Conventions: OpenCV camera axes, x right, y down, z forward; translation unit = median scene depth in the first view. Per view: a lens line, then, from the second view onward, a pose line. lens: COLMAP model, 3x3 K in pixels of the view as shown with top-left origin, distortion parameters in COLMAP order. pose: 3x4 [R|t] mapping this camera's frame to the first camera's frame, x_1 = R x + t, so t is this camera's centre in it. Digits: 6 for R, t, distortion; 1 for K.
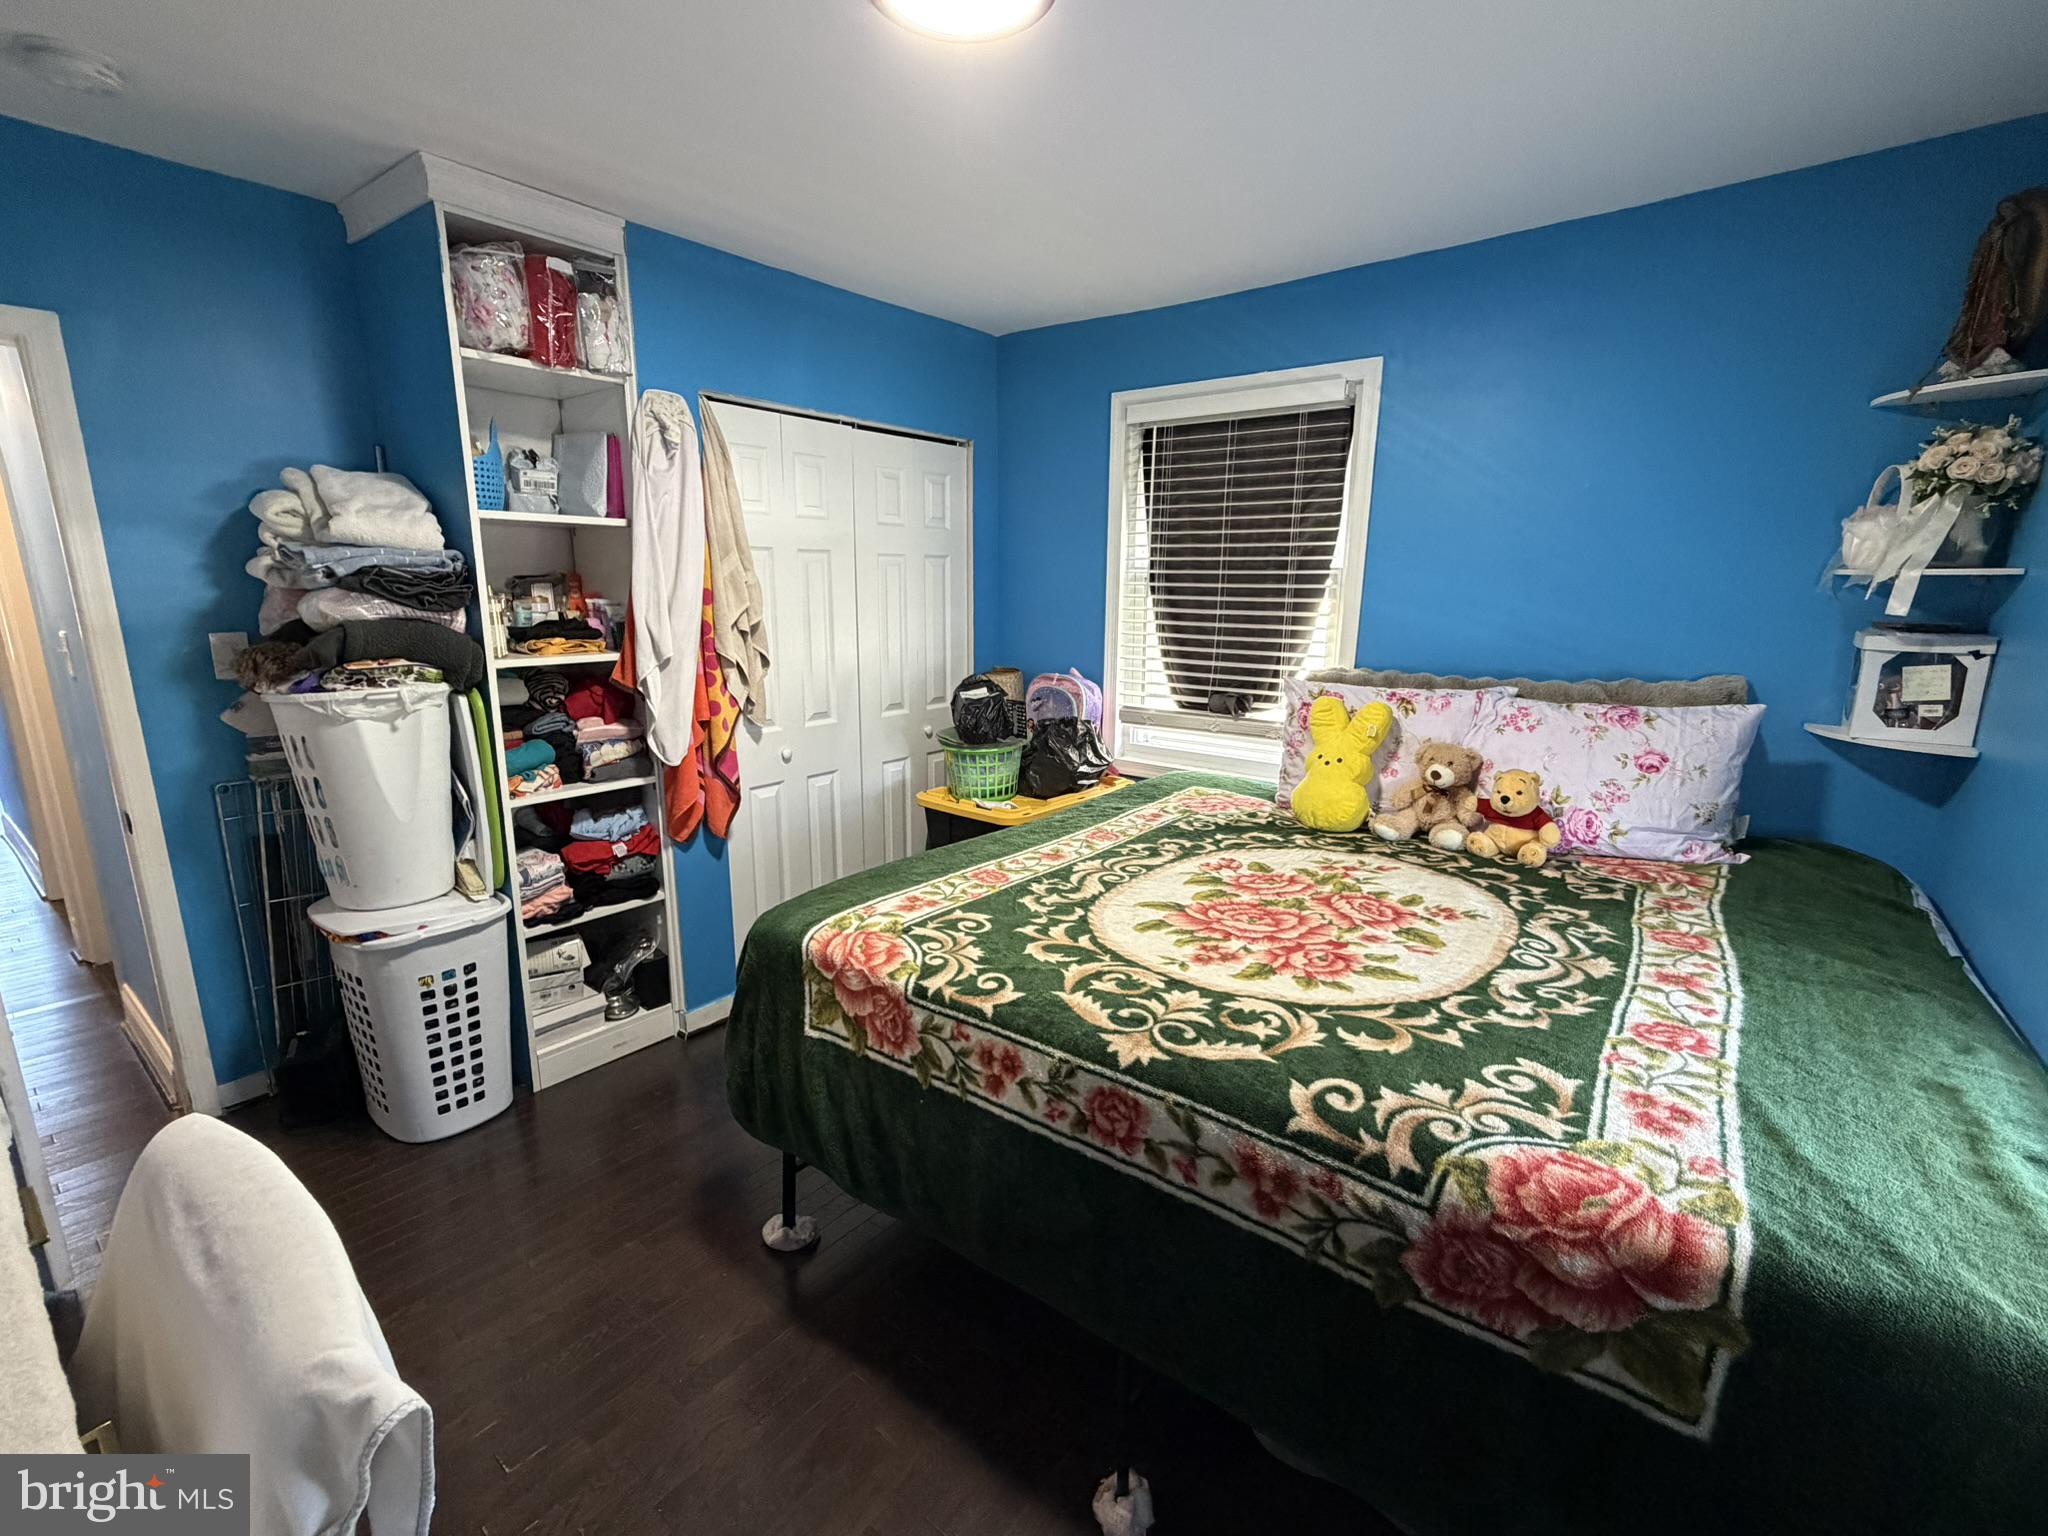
lens RADIAL K [[889.8, 0, 1027.1], [0, 889.8, 768.6], [0, 0, 1]] dist [0.000372, -0.000050]
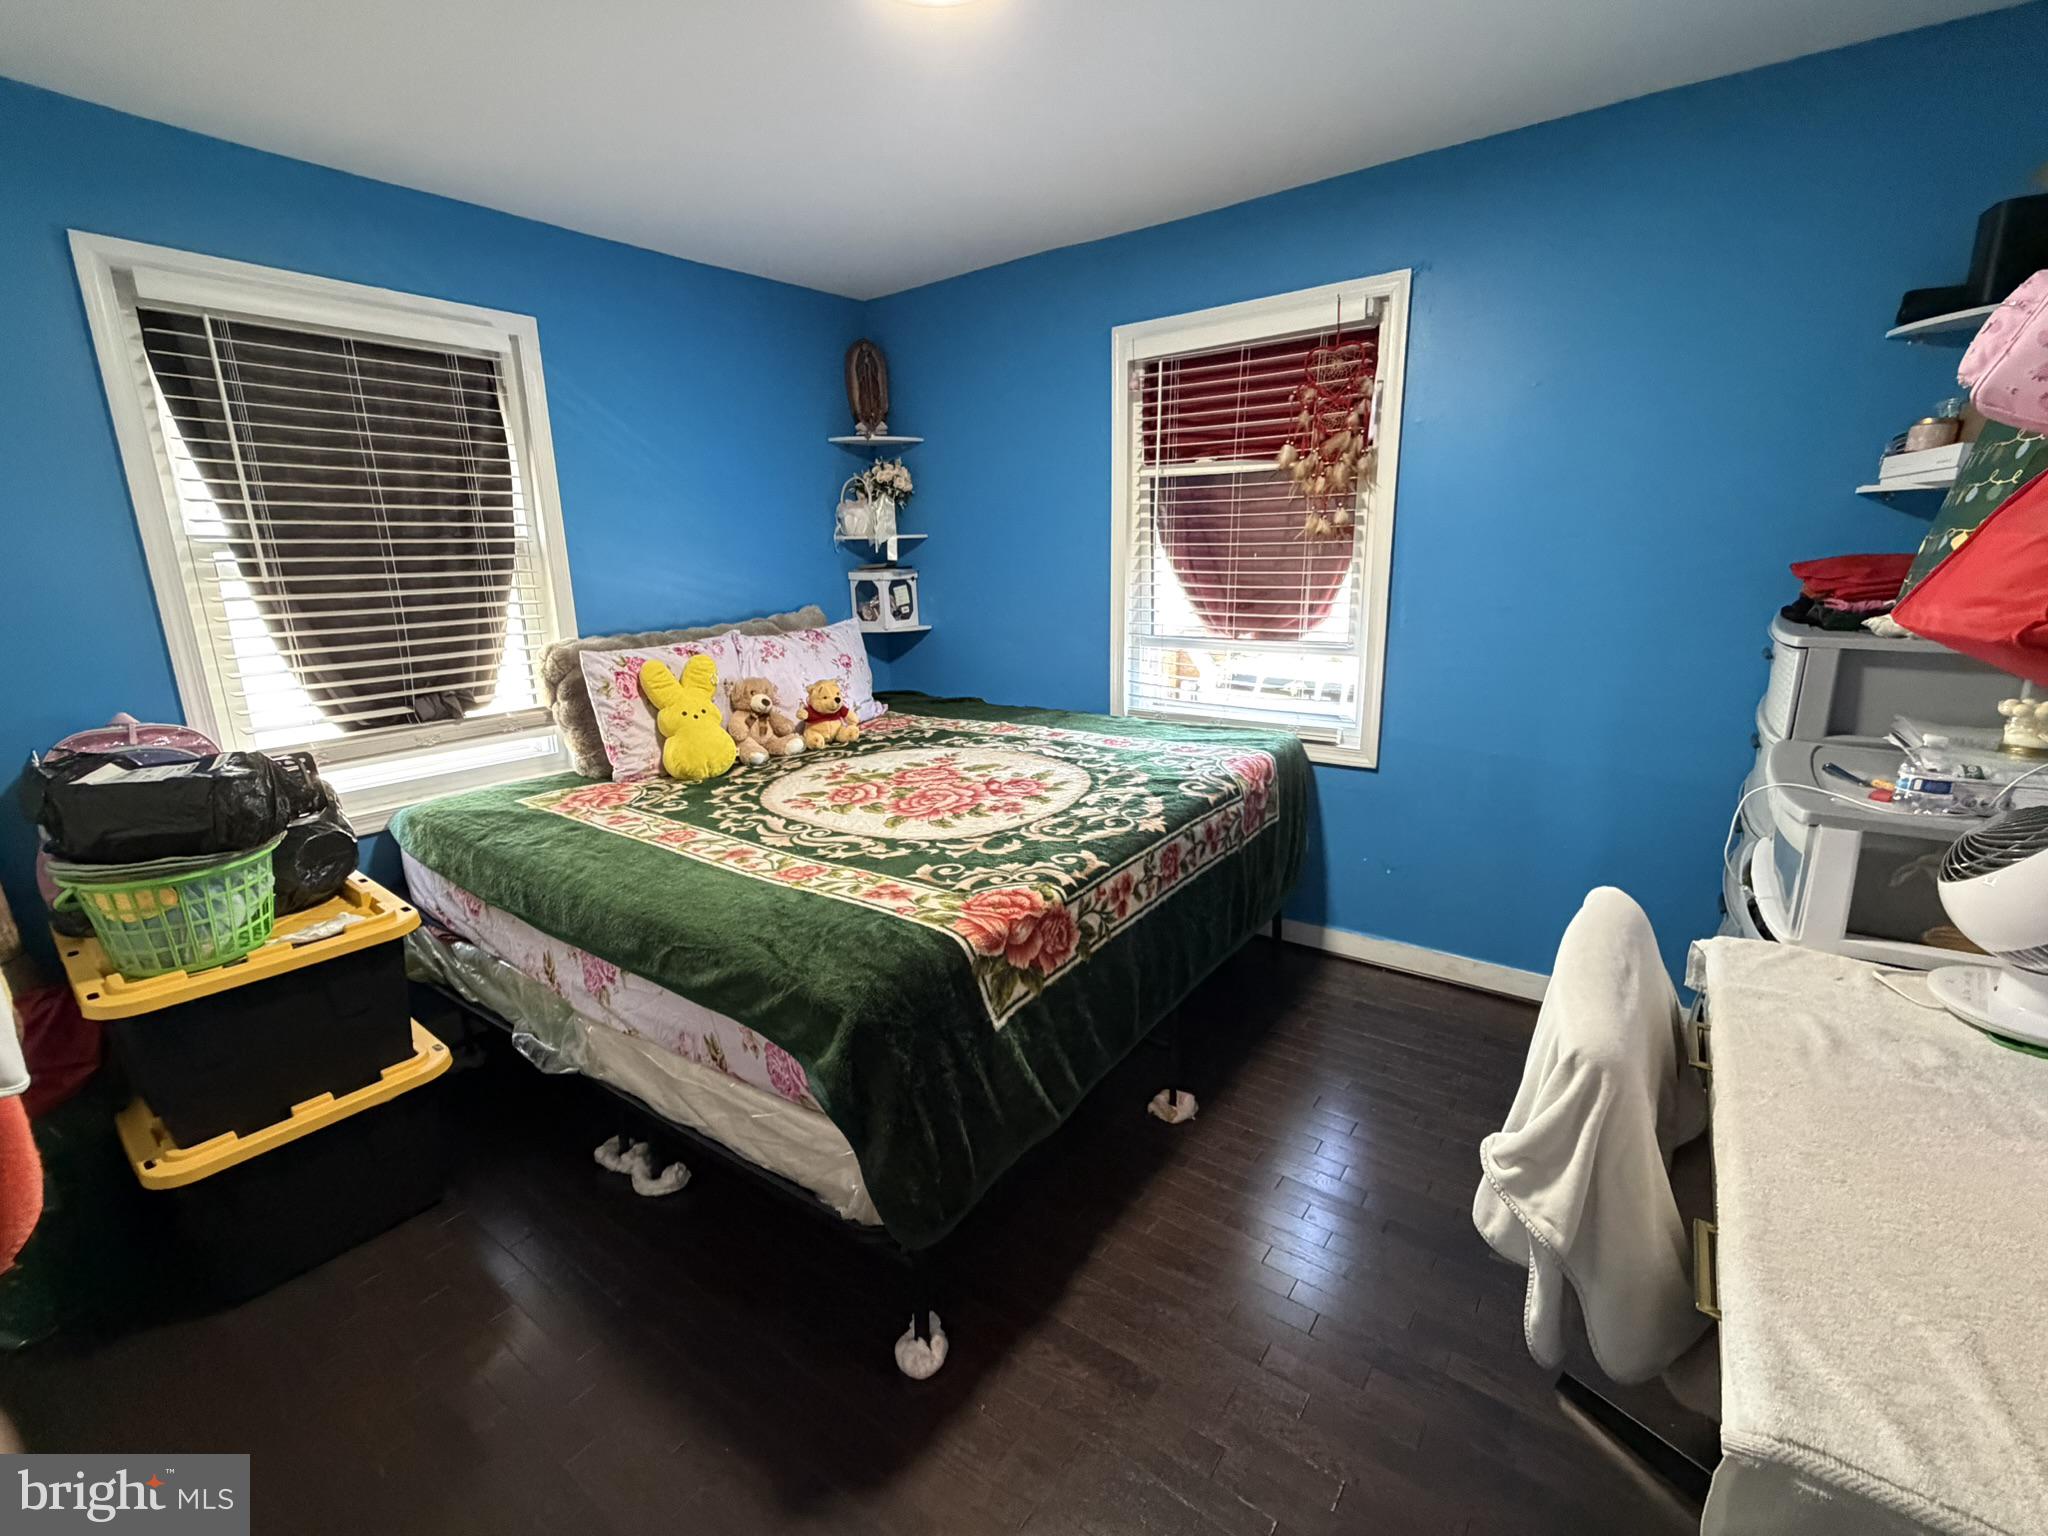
lens RADIAL K [[889.8, 0, 1028.1], [0, 889.8, 762.7], [0, 0, 1]] dist [0.000372, -0.000050]
pose [[-0.031257, -0.237493, 0.970886, -1.006514], [0.234361, 0.942540, 0.238104, -0.159884], [-0.971647, 0.234981, 0.026199, 0.828336]]
